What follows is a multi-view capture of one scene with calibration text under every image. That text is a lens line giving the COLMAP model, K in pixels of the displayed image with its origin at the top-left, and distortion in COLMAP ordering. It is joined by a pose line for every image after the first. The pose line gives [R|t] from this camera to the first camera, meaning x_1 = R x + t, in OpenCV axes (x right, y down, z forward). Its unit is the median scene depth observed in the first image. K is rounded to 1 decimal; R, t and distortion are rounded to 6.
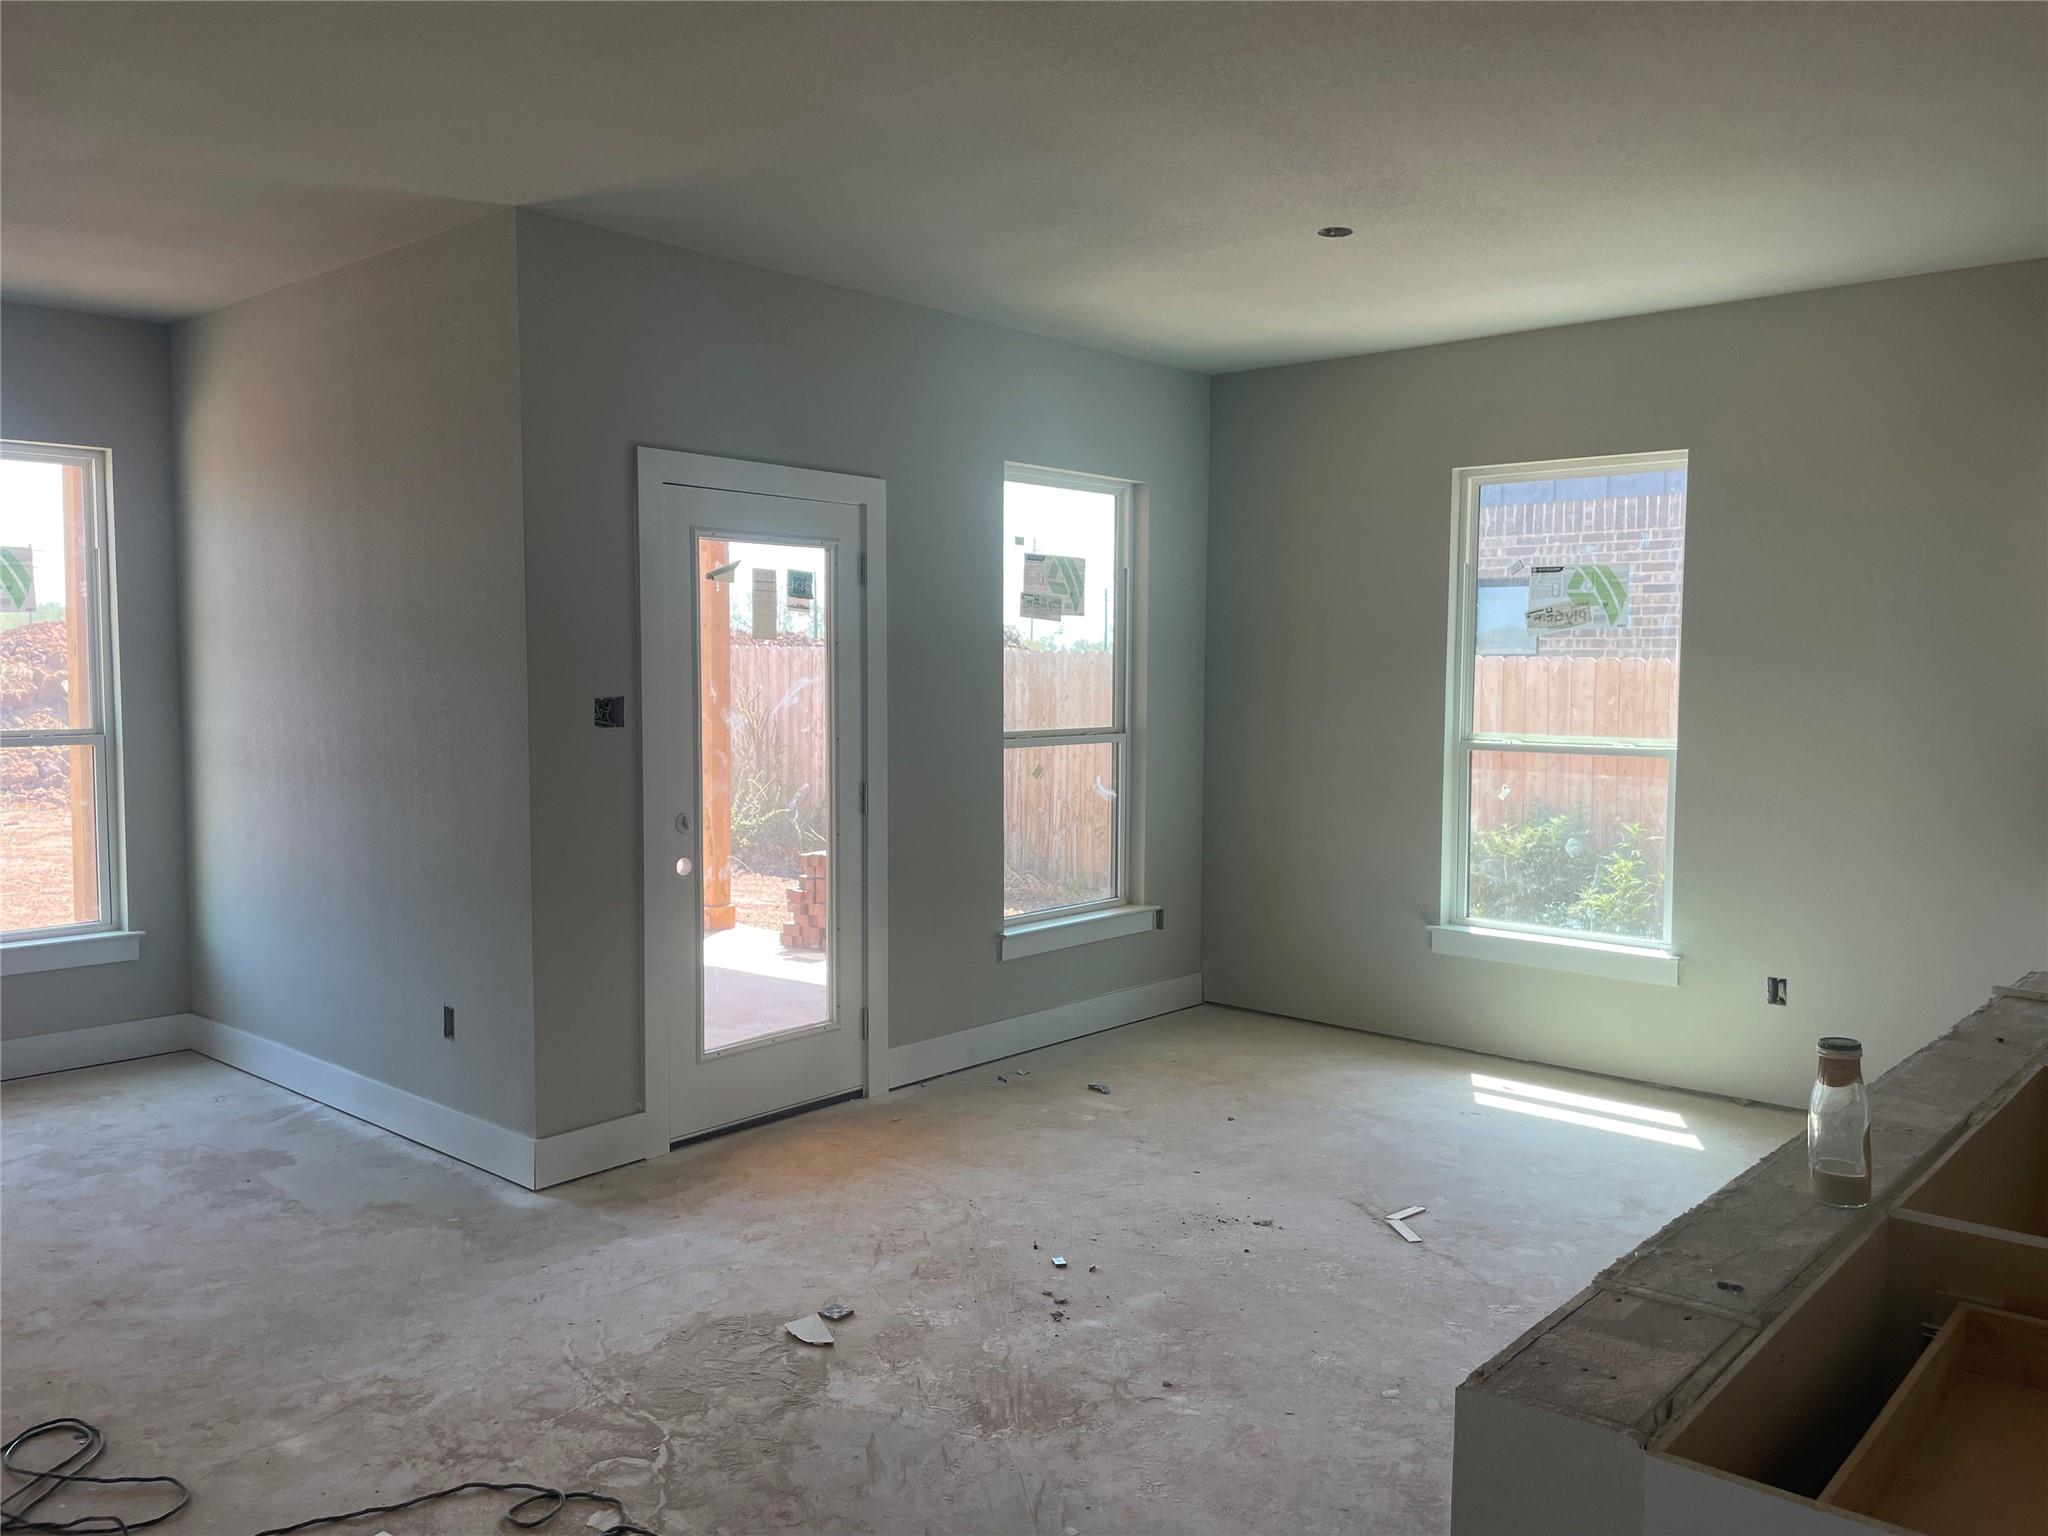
lens RADIAL K [[1556.5, 0, 1030.6], [0, 1556.5, 775.1], [0, 0, 1]] dist [0.078841, -0.110811]
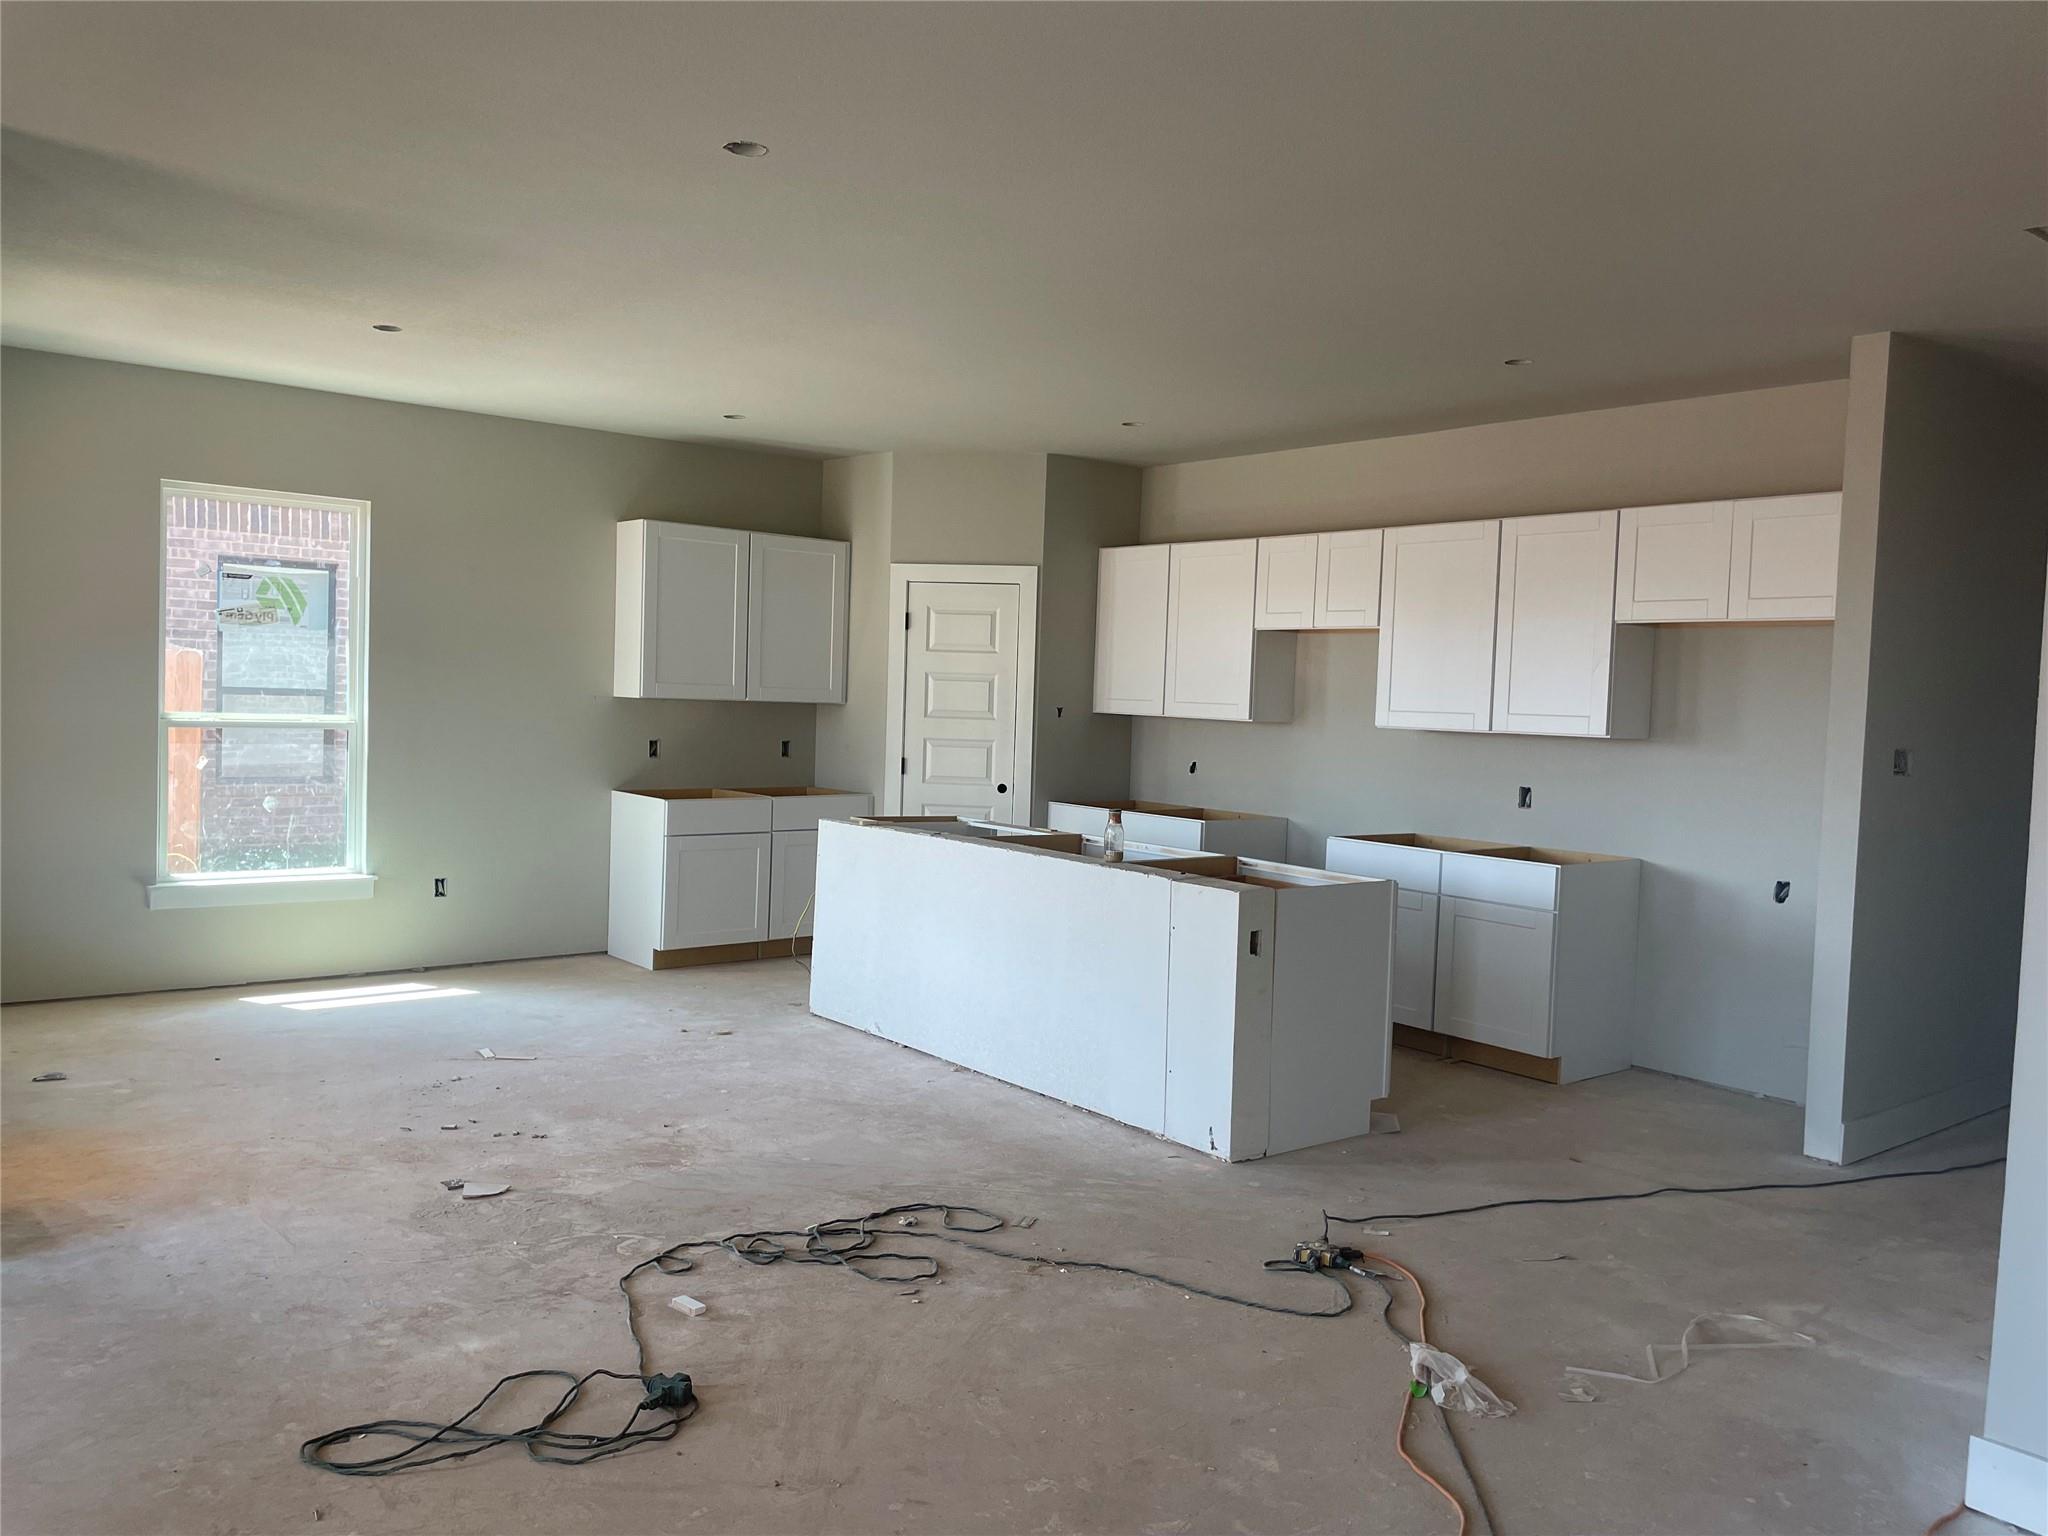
lens RADIAL K [[1556.5, 0, 1025.3], [0, 1556.5, 759.8], [0, 0, 1]] dist [0.078841, -0.110811]
pose [[0.164304, -0.044564, 0.985402, -0.882766], [0.034736, 0.998621, 0.039370, -0.018847], [-0.985798, 0.027761, 0.165626, 0.235631]]
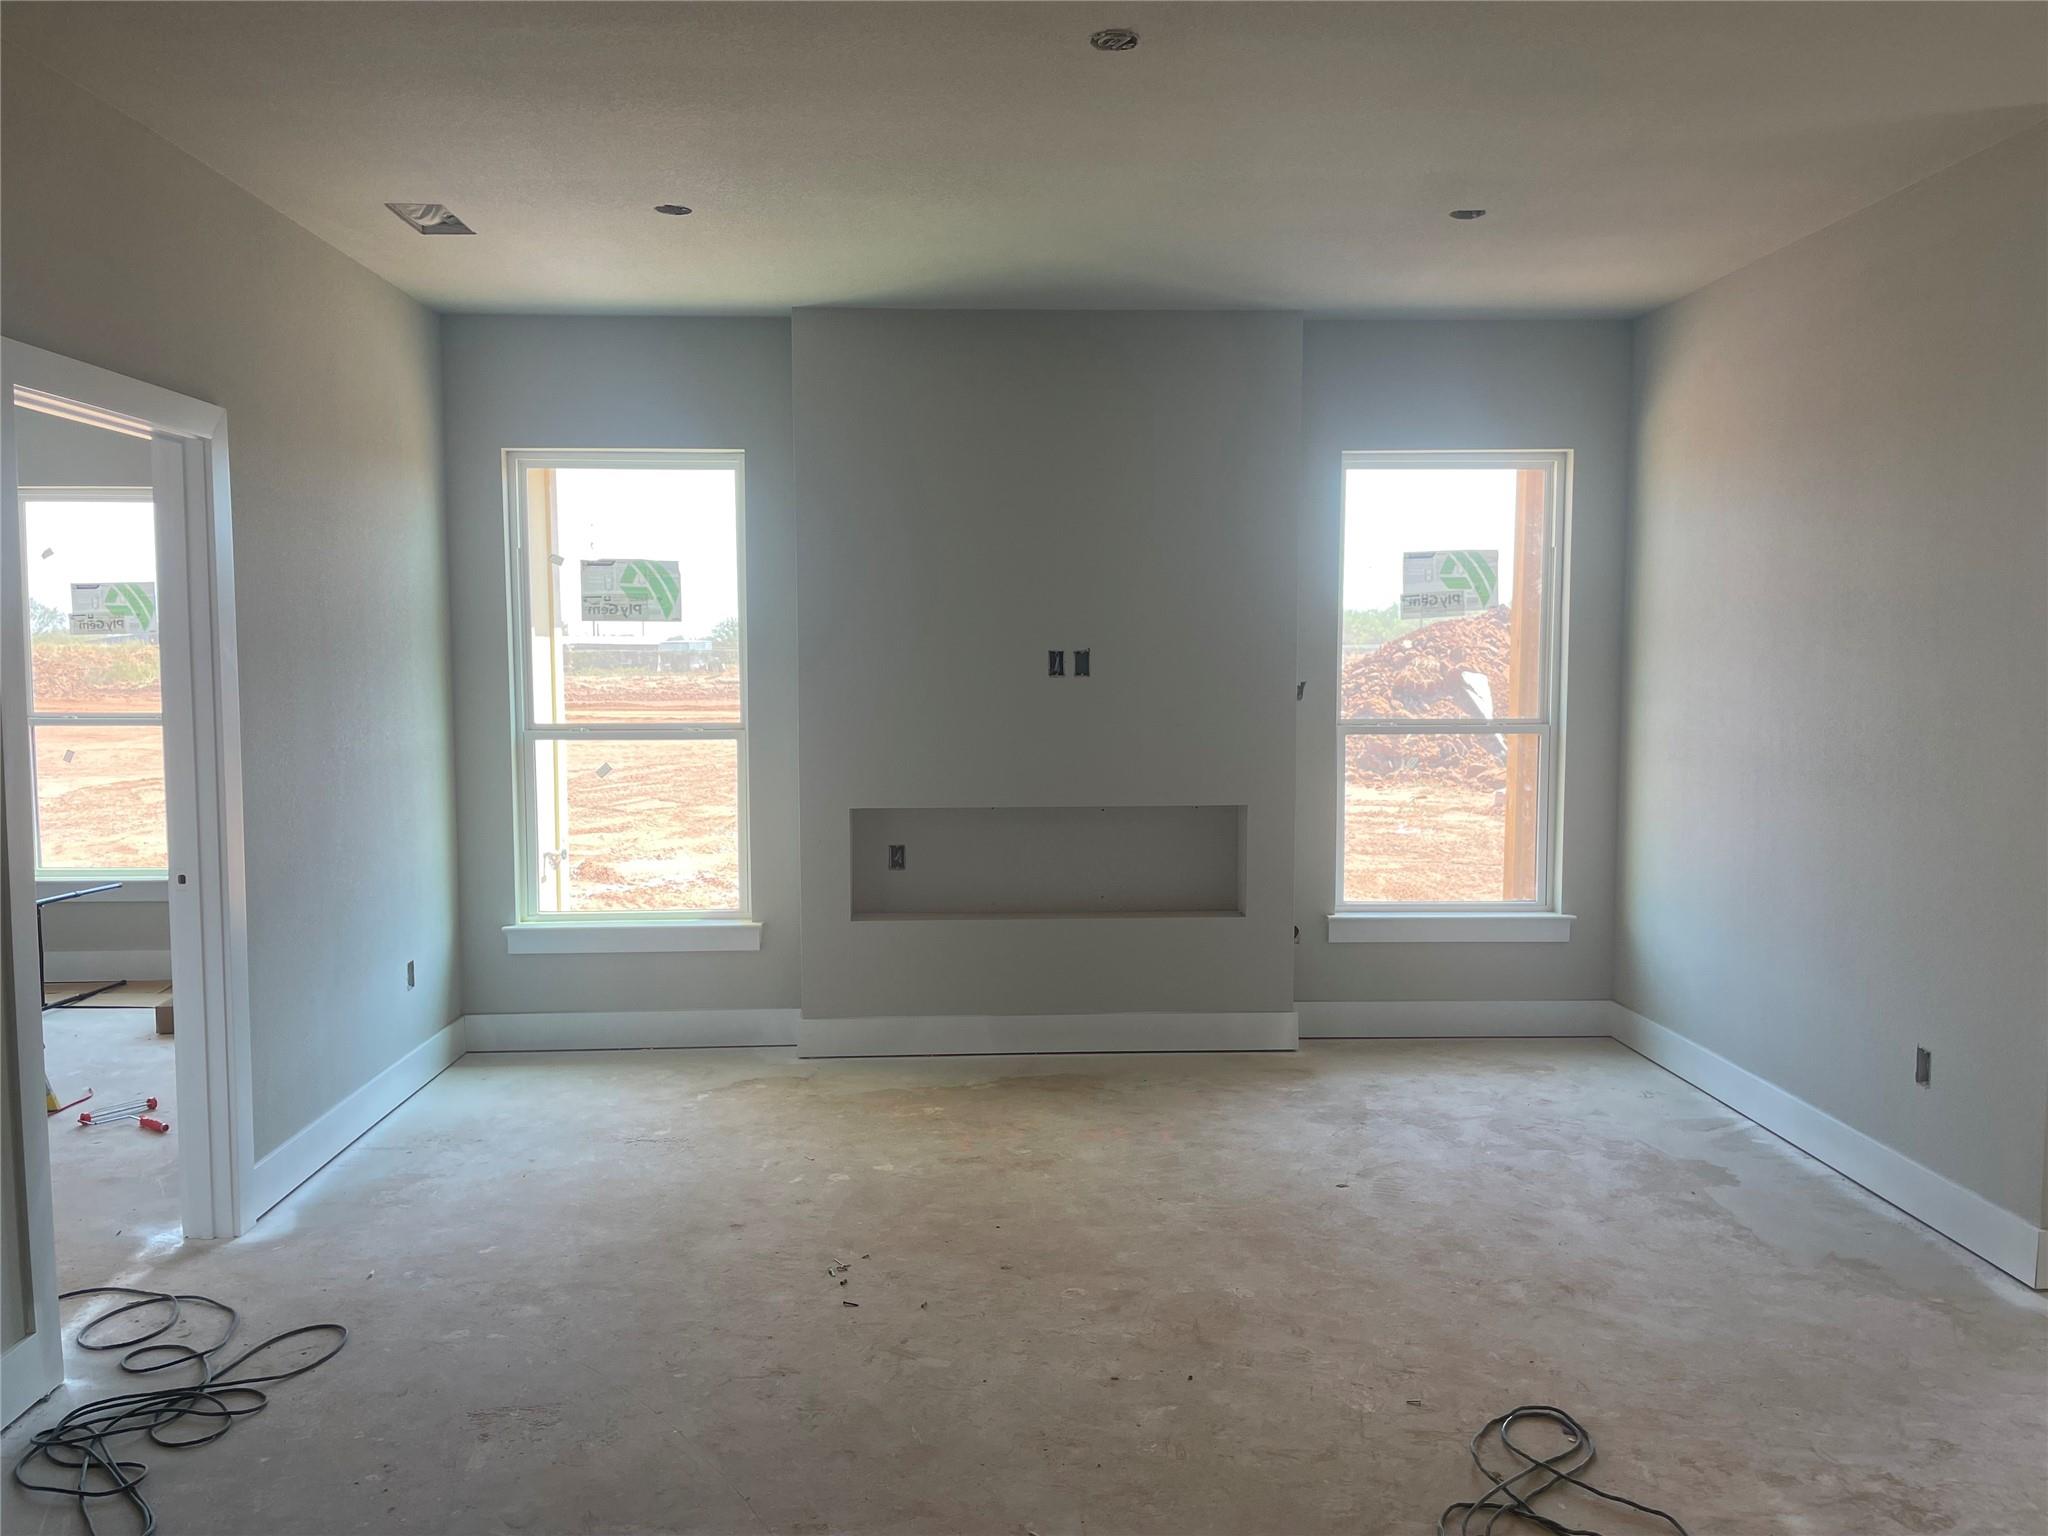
lens RADIAL K [[1556.5, 0, 1033.1], [0, 1556.5, 780.9], [0, 0, 1]] dist [0.078841, -0.110811]
pose [[0.694563, 0.053175, -0.717464, -0.085667], [-0.046315, 0.998501, 0.029168, -0.003089], [0.717939, 0.012970, 0.695985, 0.032275]]
